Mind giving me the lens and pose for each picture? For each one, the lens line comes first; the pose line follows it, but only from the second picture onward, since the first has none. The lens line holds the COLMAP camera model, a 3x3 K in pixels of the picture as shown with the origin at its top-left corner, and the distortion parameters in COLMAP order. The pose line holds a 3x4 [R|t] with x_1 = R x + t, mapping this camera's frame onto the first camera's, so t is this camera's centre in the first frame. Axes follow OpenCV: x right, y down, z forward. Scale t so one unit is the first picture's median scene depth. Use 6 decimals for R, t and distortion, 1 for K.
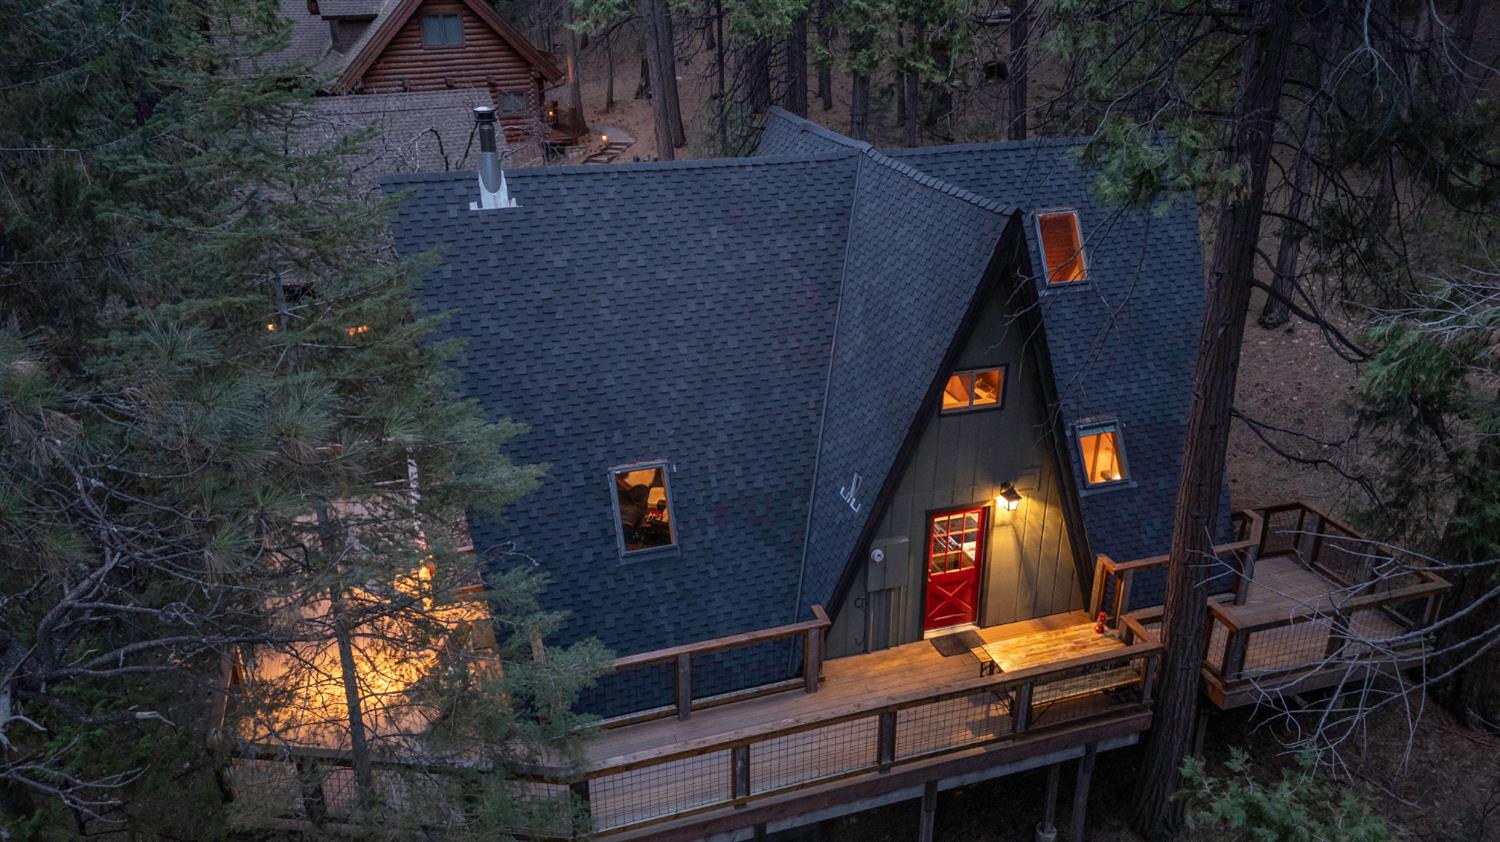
lens RADIAL K [[1115.8, 0, 750.7], [0, 1115.8, 381.6], [0, 0, 1]] dist [0.031635, -0.002845]
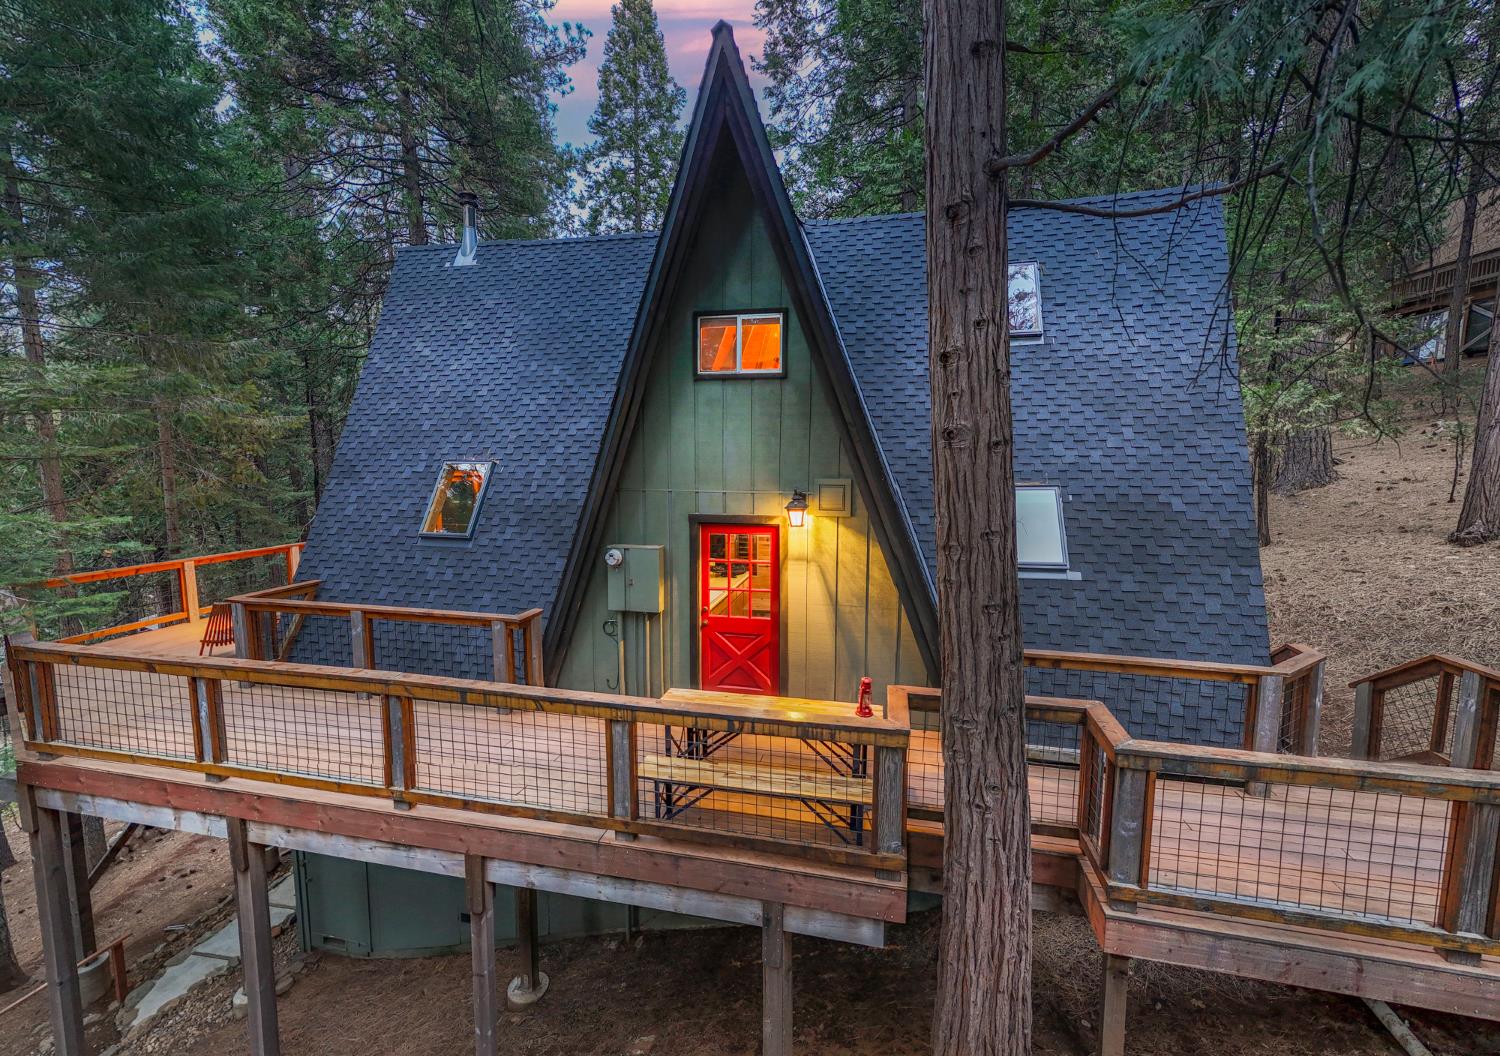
lens RADIAL K [[616.6, 0, 744.7], [0, 616.6, 526.3], [0, 0, 1]] dist [-0.024652, 0.007881]
pose [[0.857028, 0.060121, -0.511750, 0.413652], [-0.187211, 0.961630, -0.200548, 0.202880], [0.480057, 0.267680, 0.835400, 0.677524]]
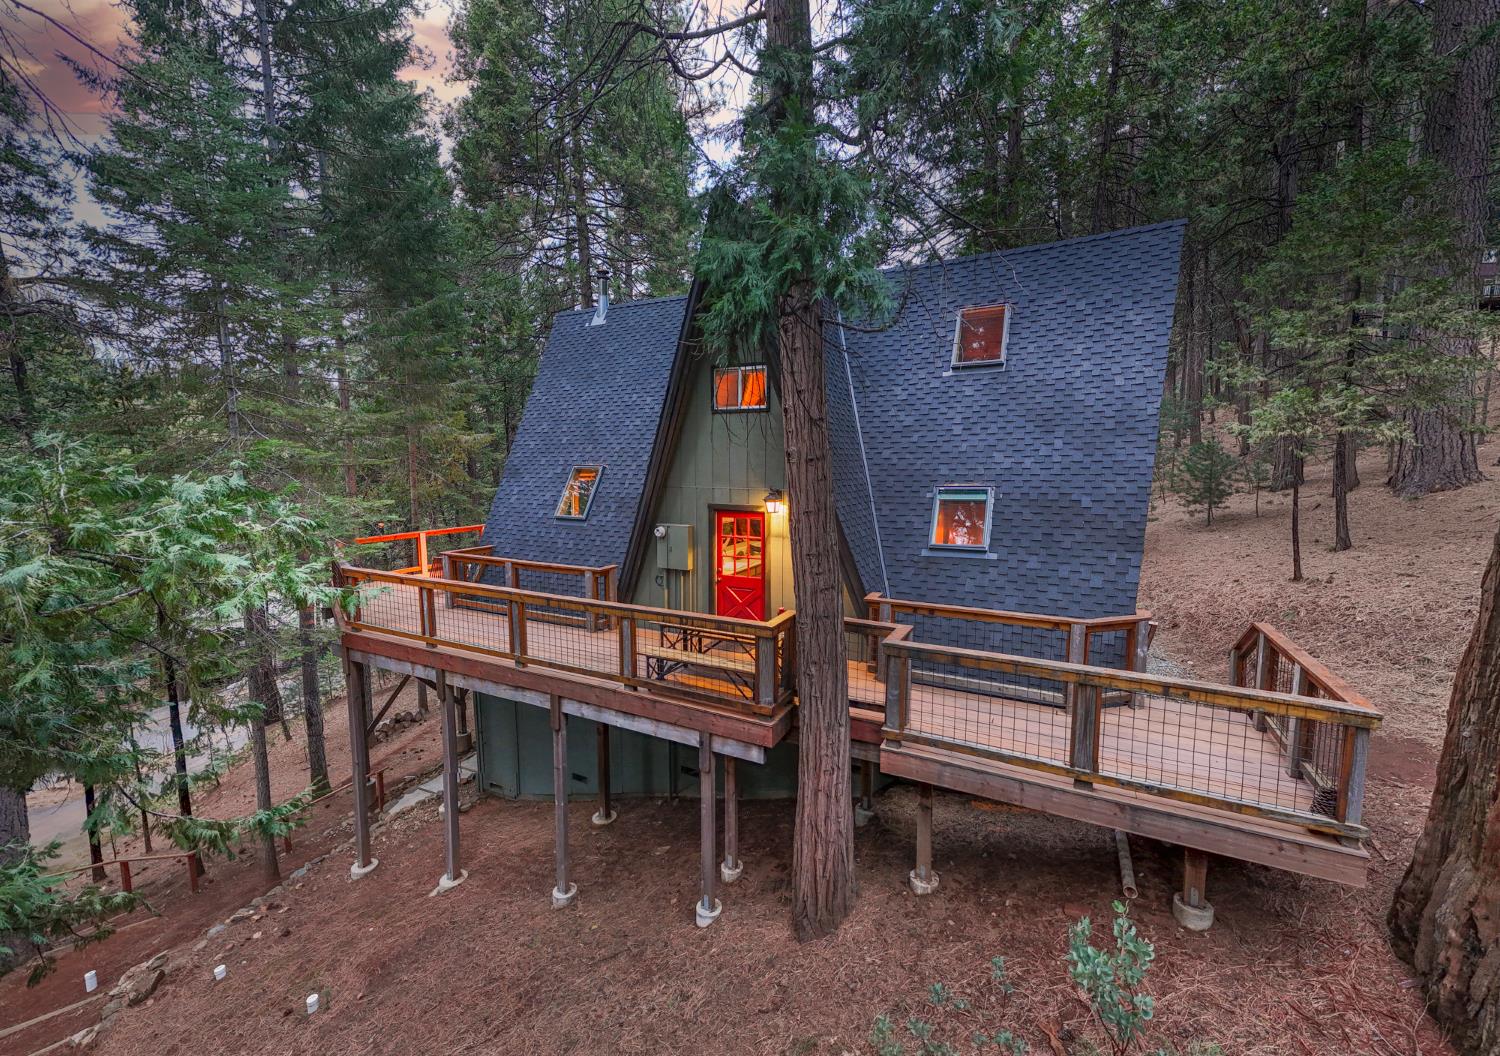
lens RADIAL K [[616.6, 0, 744.7], [0, 616.6, 526.3], [0, 0, 1]] dist [-0.024652, 0.007881]
pose [[0.693987, 0.078409, -0.715706, 0.638776], [-0.255521, 0.956167, -0.143015, 0.218547], [0.673121, 0.282128, 0.683602, 0.616428]]
